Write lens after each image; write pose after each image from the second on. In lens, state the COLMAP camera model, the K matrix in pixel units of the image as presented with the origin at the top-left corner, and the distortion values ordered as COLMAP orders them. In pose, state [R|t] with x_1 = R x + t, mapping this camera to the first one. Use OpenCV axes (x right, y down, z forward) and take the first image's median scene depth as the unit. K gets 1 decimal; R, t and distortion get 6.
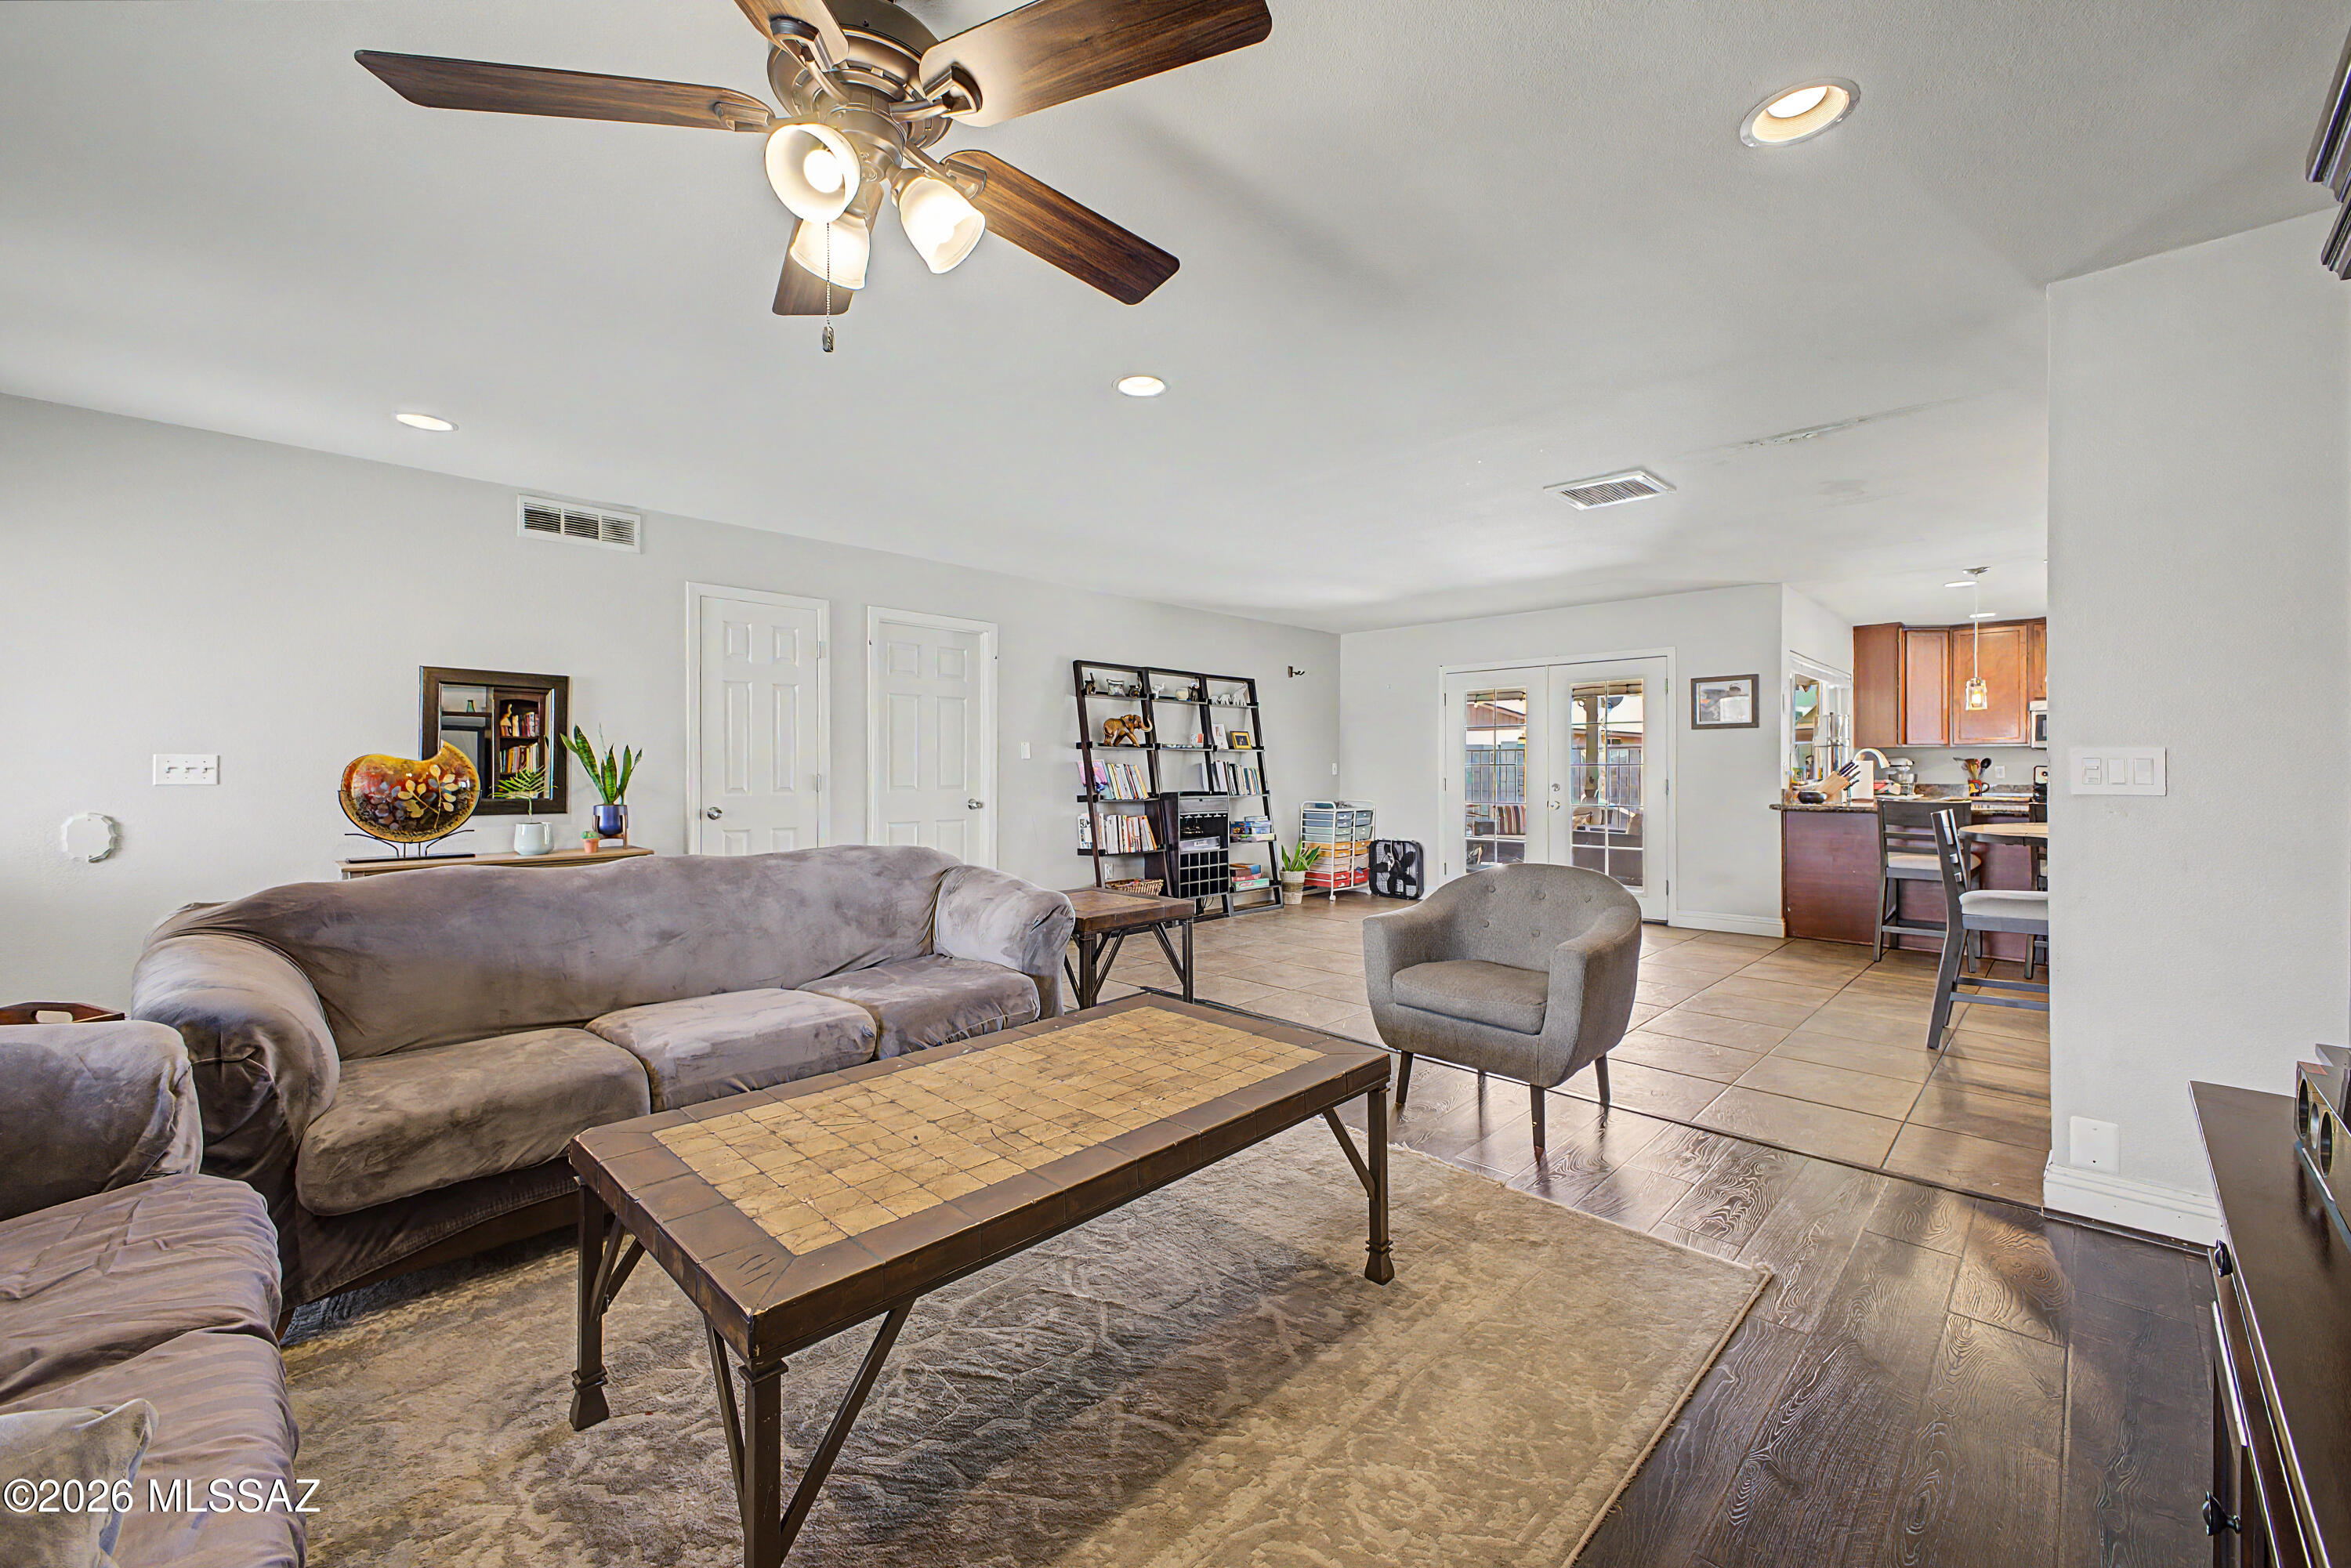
lens RADIAL K [[930.3, 0, 1186.0], [0, 930.3, 769.9], [0, 0, 1]] dist [0.032726, -0.011182]
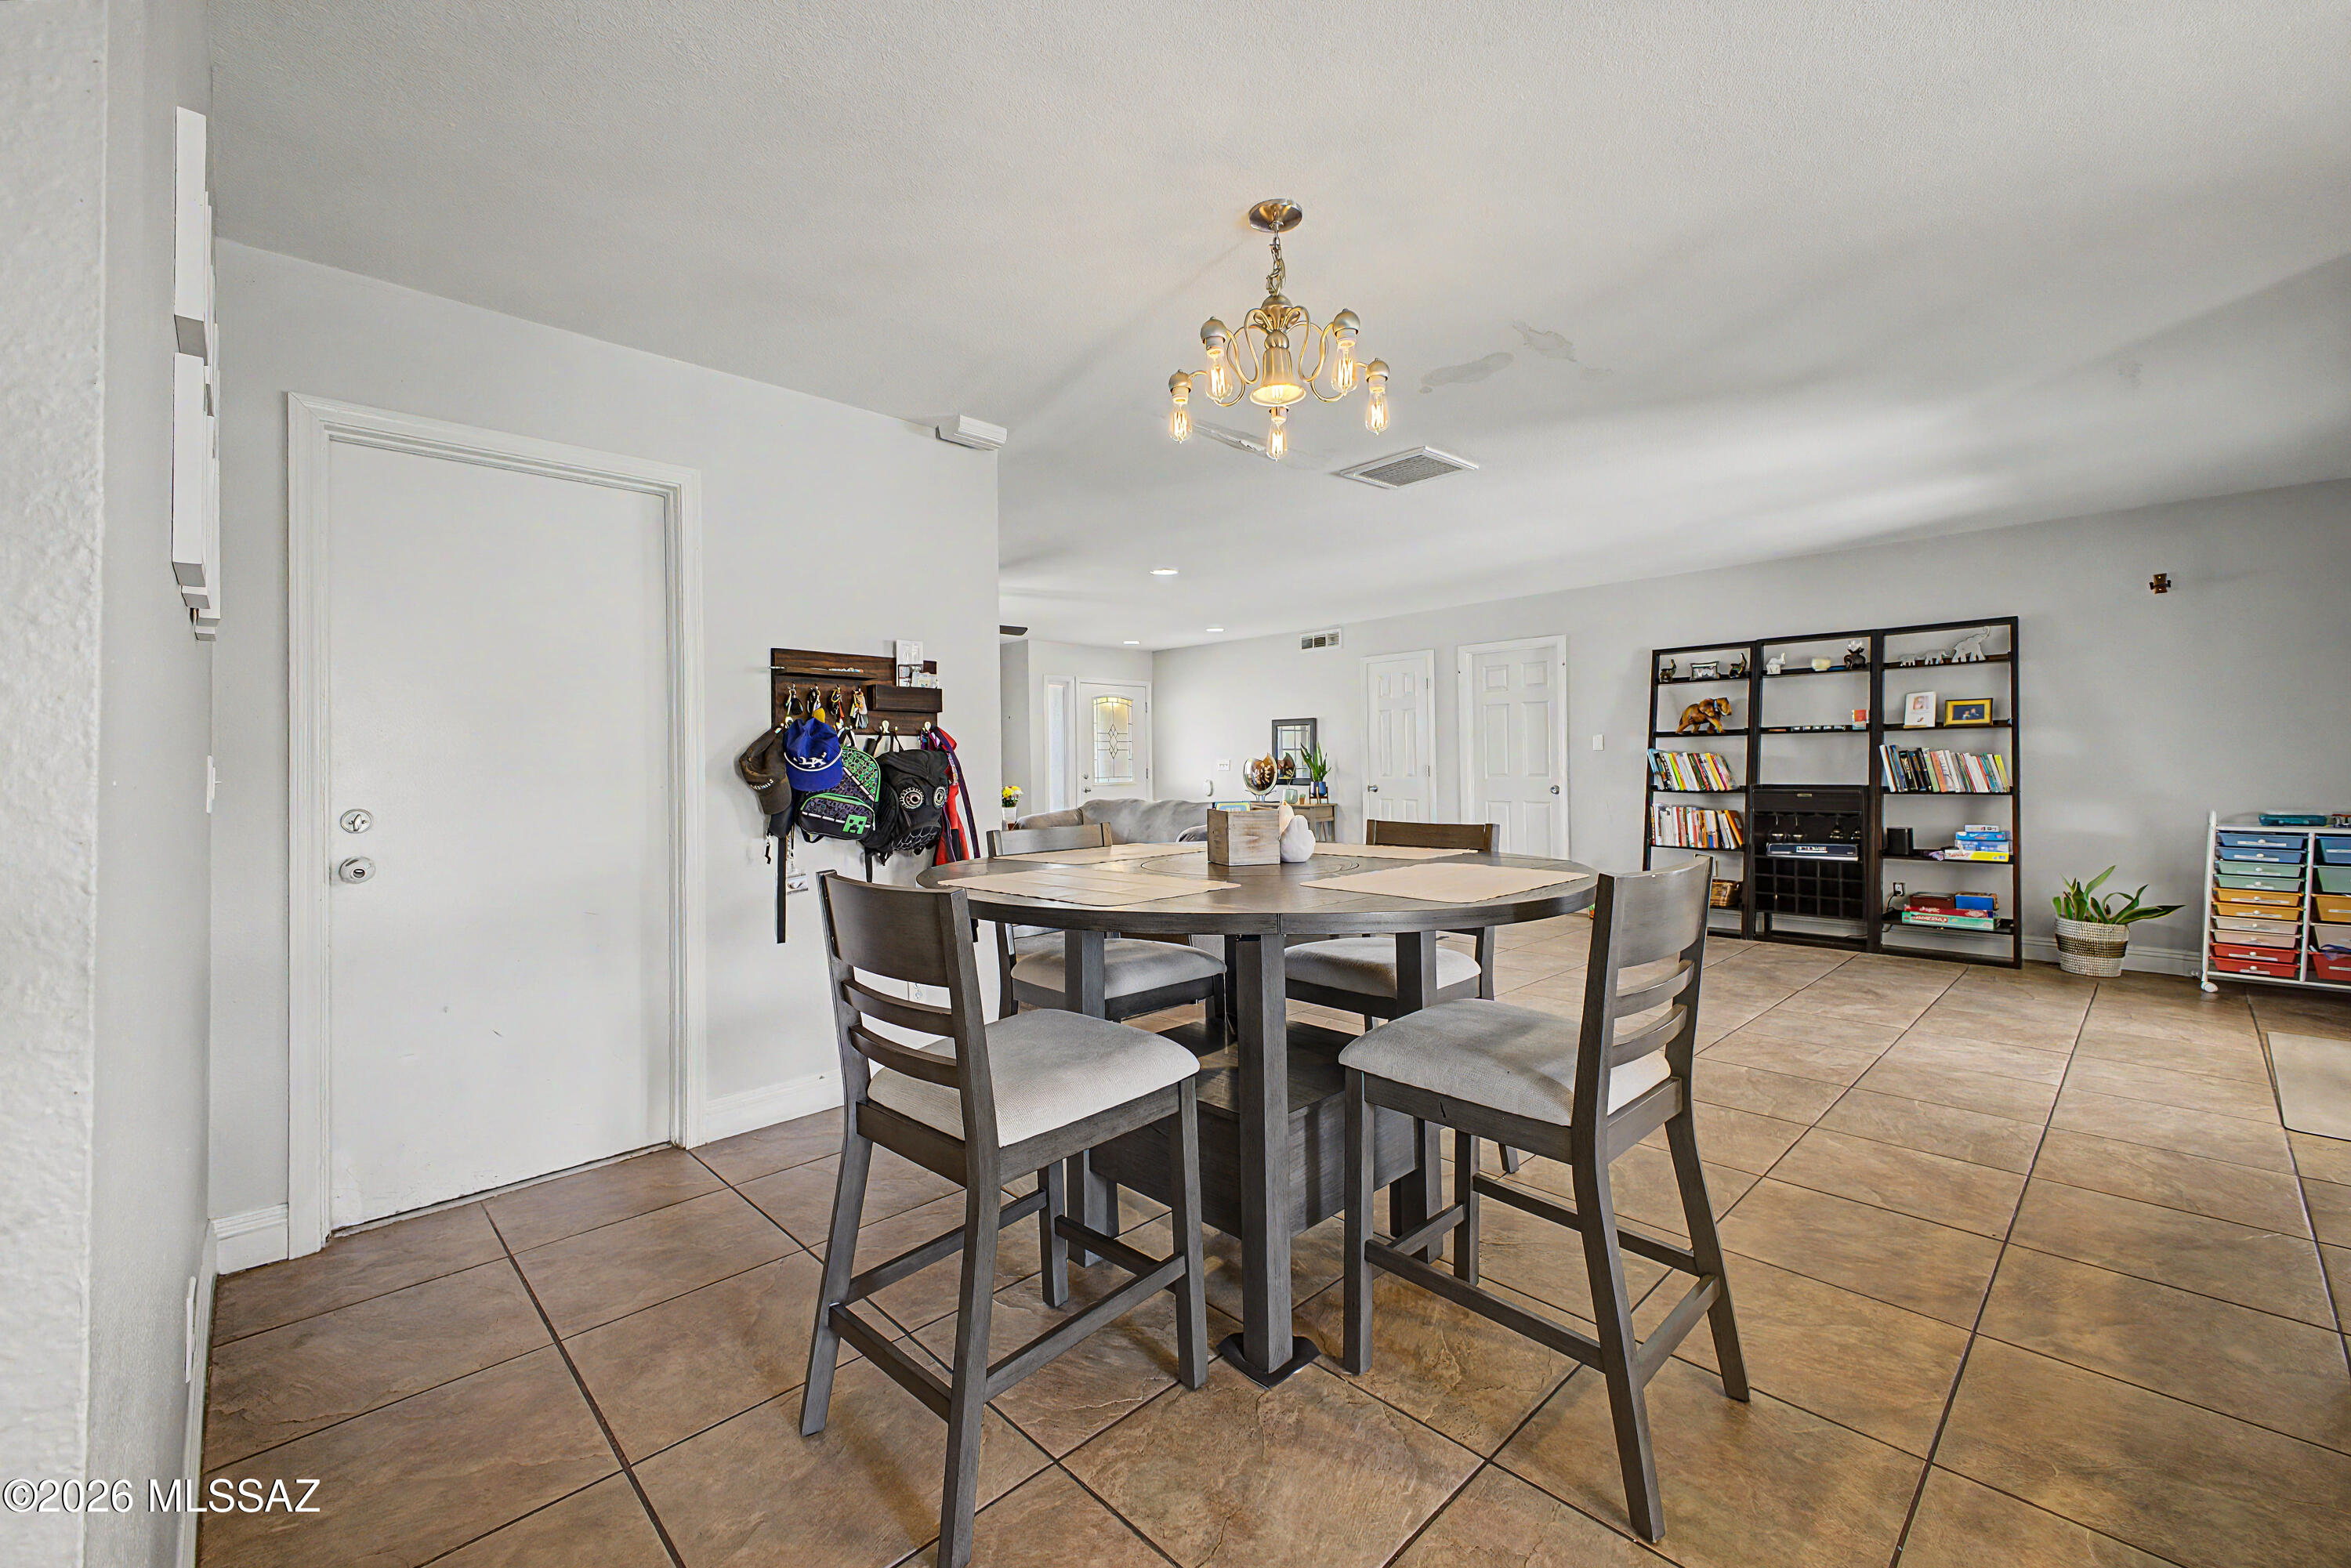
lens RADIAL K [[961.8, 0, 1175.4], [0, 961.8, 754.2], [0, 0, 1]] dist [0.003444, 0.000027]
pose [[-0.043701, -0.011455, -0.998979, 0.837226], [0.012467, 0.999850, -0.012010, 0.000378], [0.998967, -0.012979, -0.043552, 0.467644]]
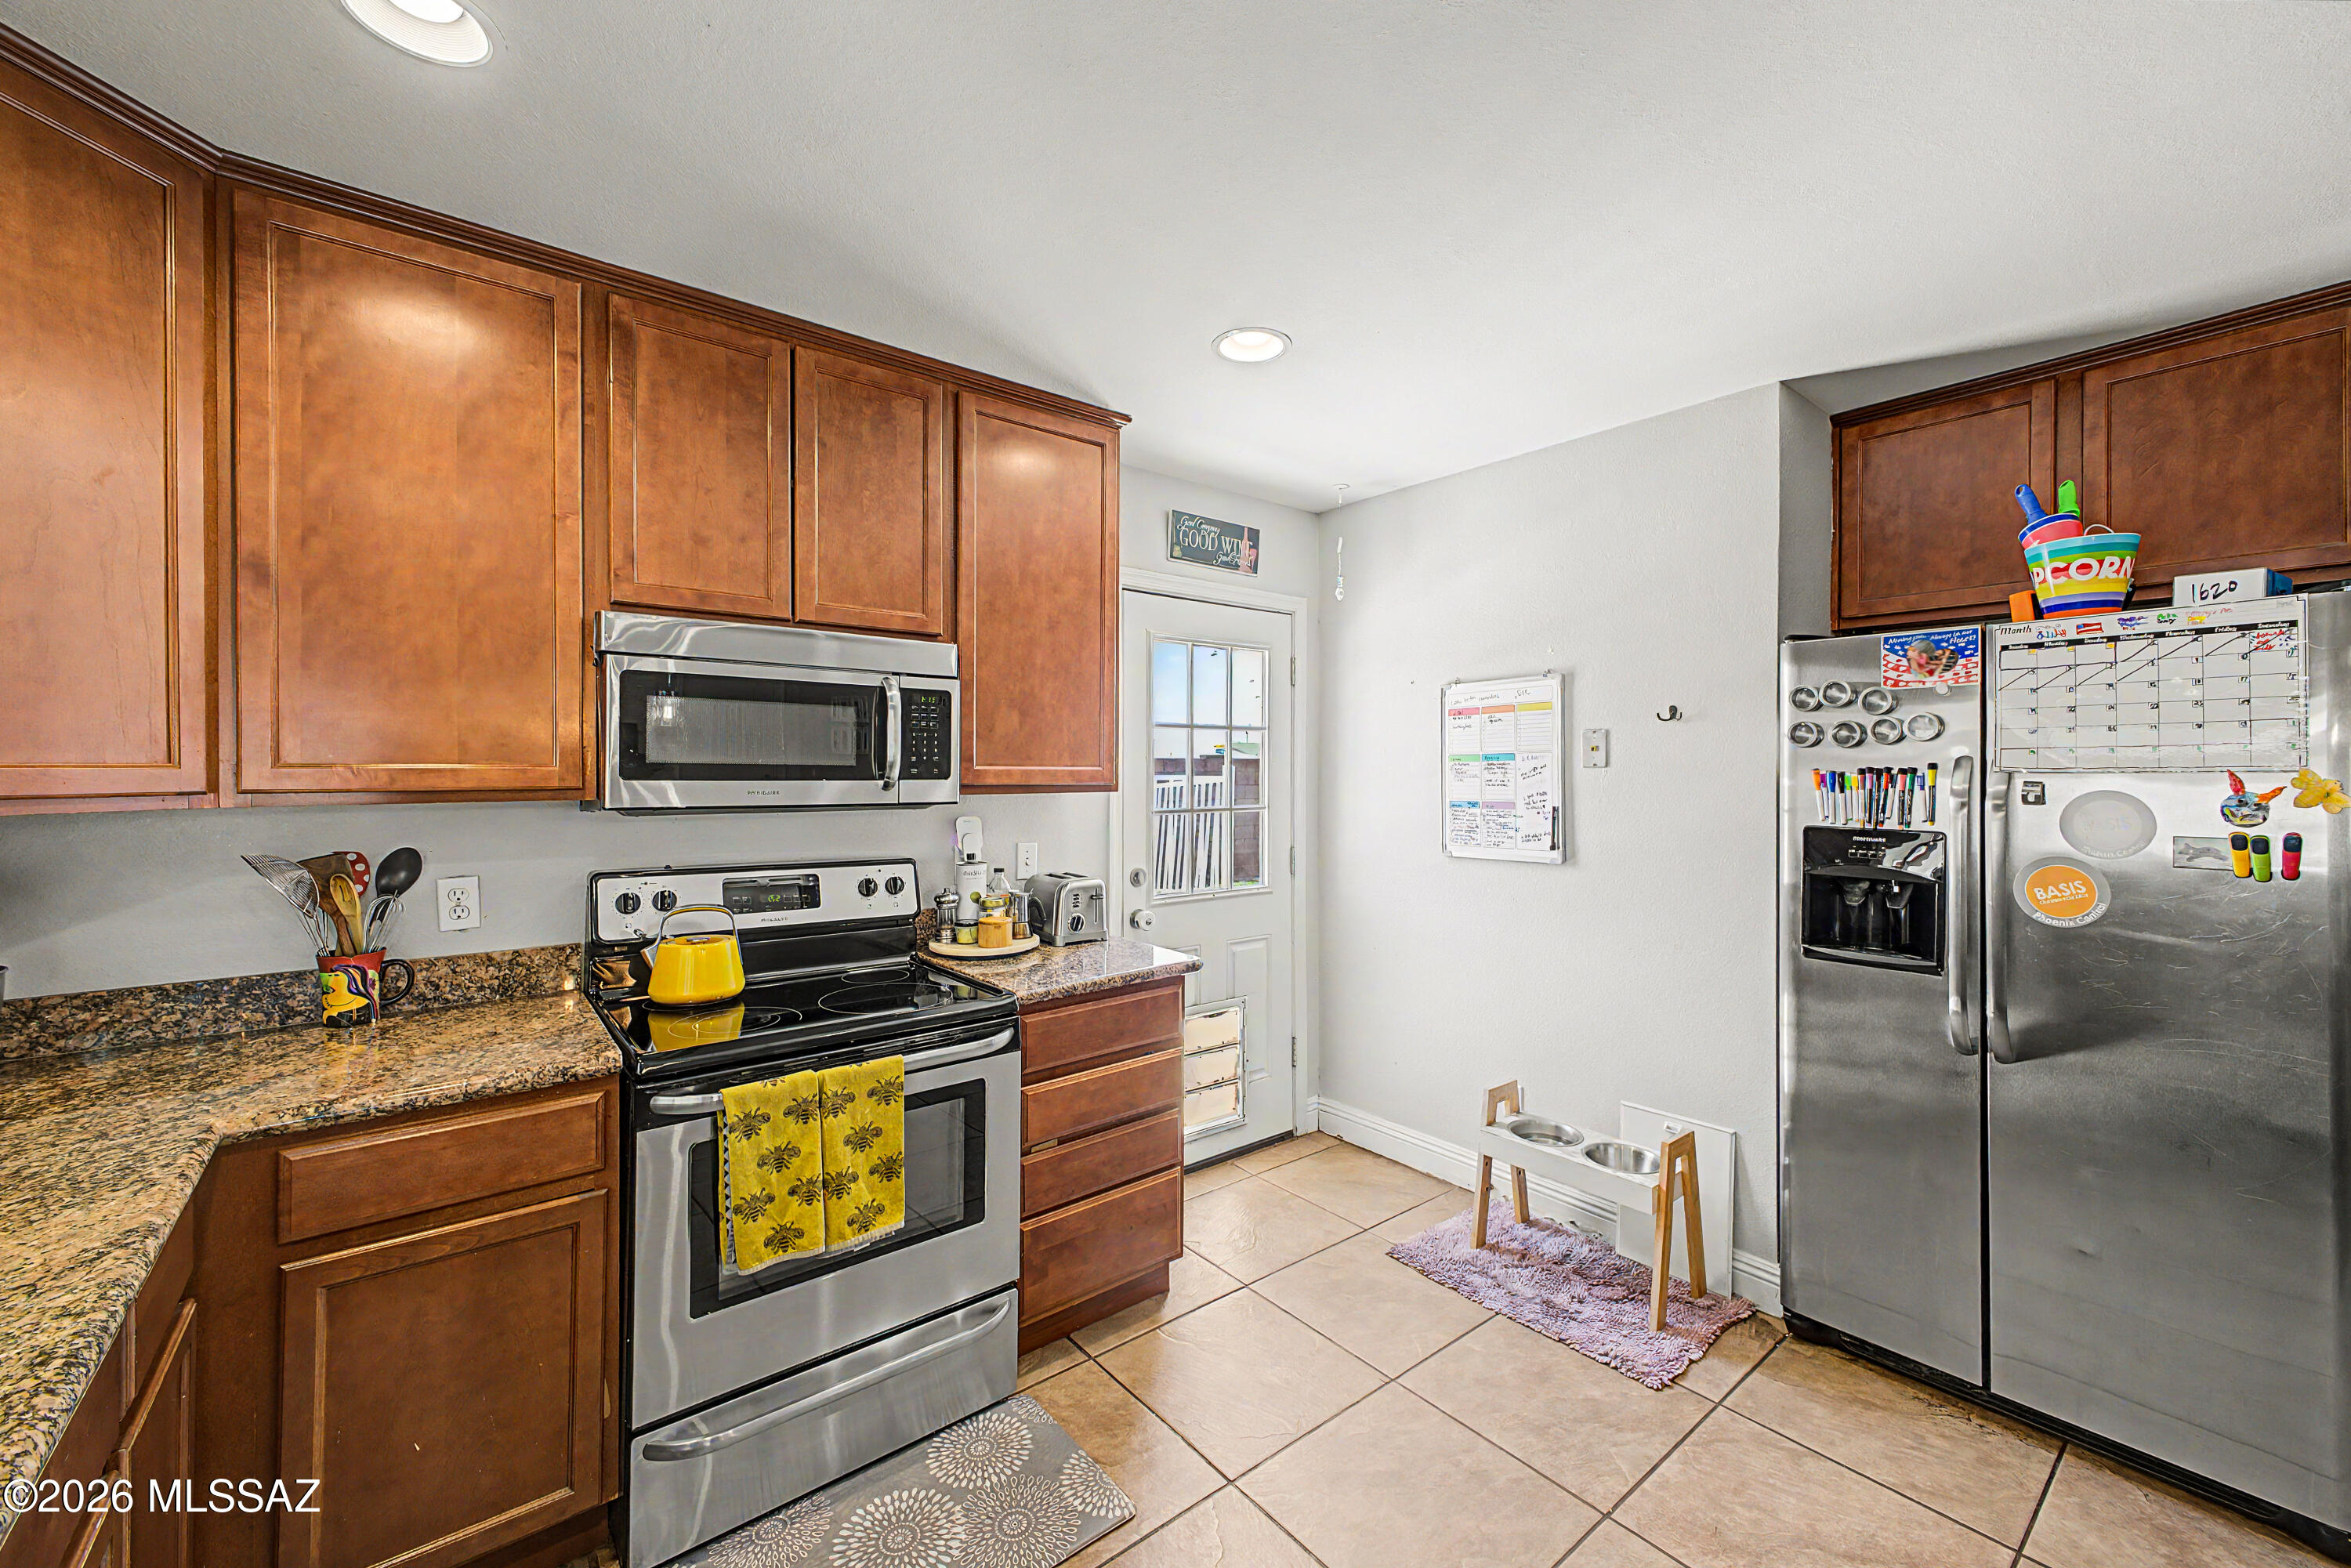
lens RADIAL K [[930.3, 0, 1186.0], [0, 930.3, 769.9], [0, 0, 1]] dist [0.032726, -0.011182]
pose [[0.126491, -0.000580, 0.991968, 0.734751], [0.001237, 0.999999, 0.000427, -0.036200], [-0.991967, 0.001173, 0.126491, 0.895414]]
